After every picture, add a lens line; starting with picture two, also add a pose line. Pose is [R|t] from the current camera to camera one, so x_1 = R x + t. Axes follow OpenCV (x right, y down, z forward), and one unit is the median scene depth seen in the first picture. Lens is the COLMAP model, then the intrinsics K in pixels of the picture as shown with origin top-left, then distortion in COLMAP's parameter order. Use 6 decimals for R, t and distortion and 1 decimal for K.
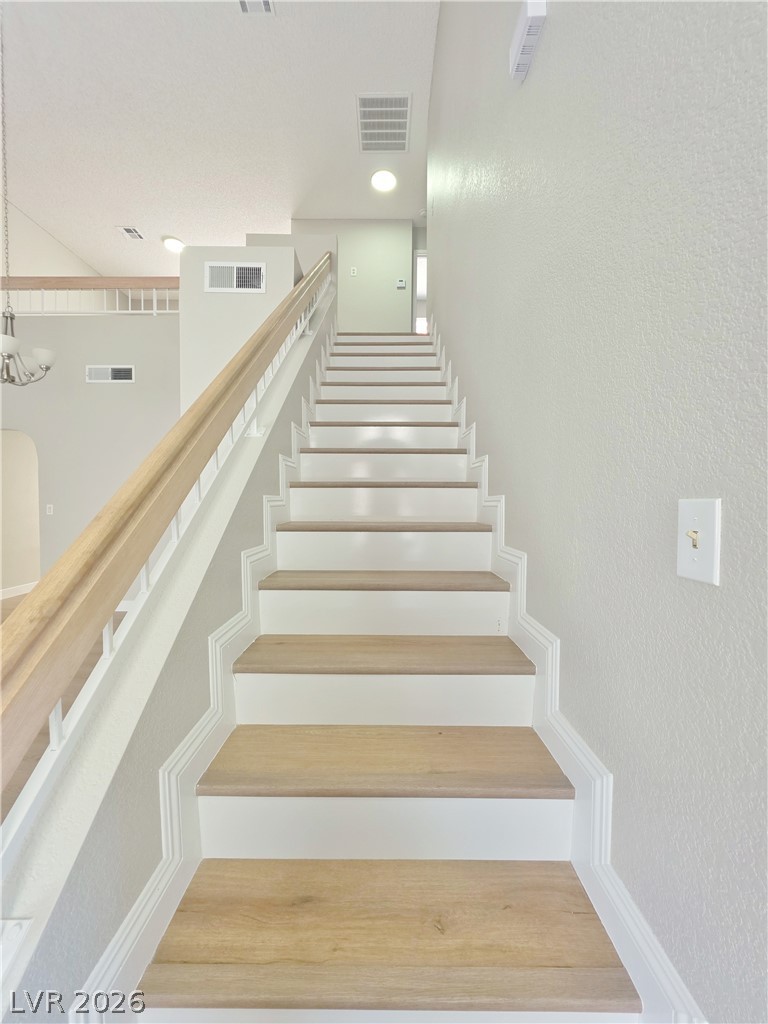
lens RADIAL K [[420.3, 0, 382.6], [0, 420.3, 511.8], [0, 0, 1]] dist [-0.006518, 0.002764]
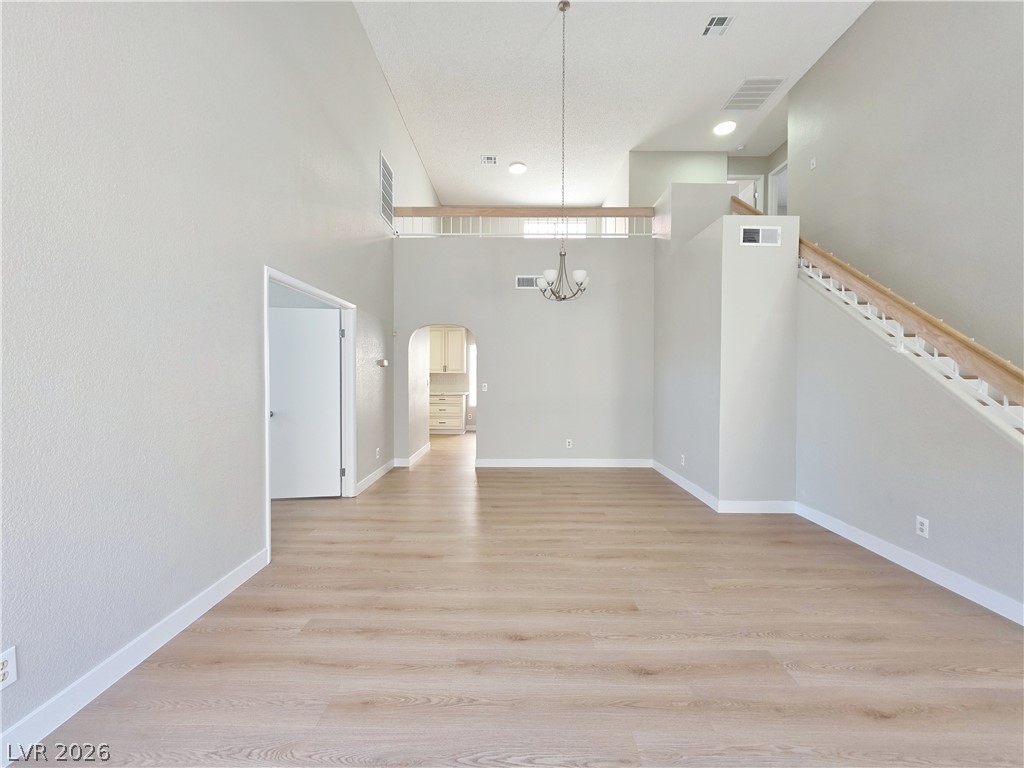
lens RADIAL K [[420.3, 0, 498.2], [0, 420.3, 381.6], [0, 0, 1]] dist [-0.006518, 0.002764]
pose [[0.999974, 0.007025, 0.001416, -0.760558], [-0.007013, 0.999937, -0.008752, -0.011266], [-0.001478, 0.008742, 0.999961, -0.291840]]
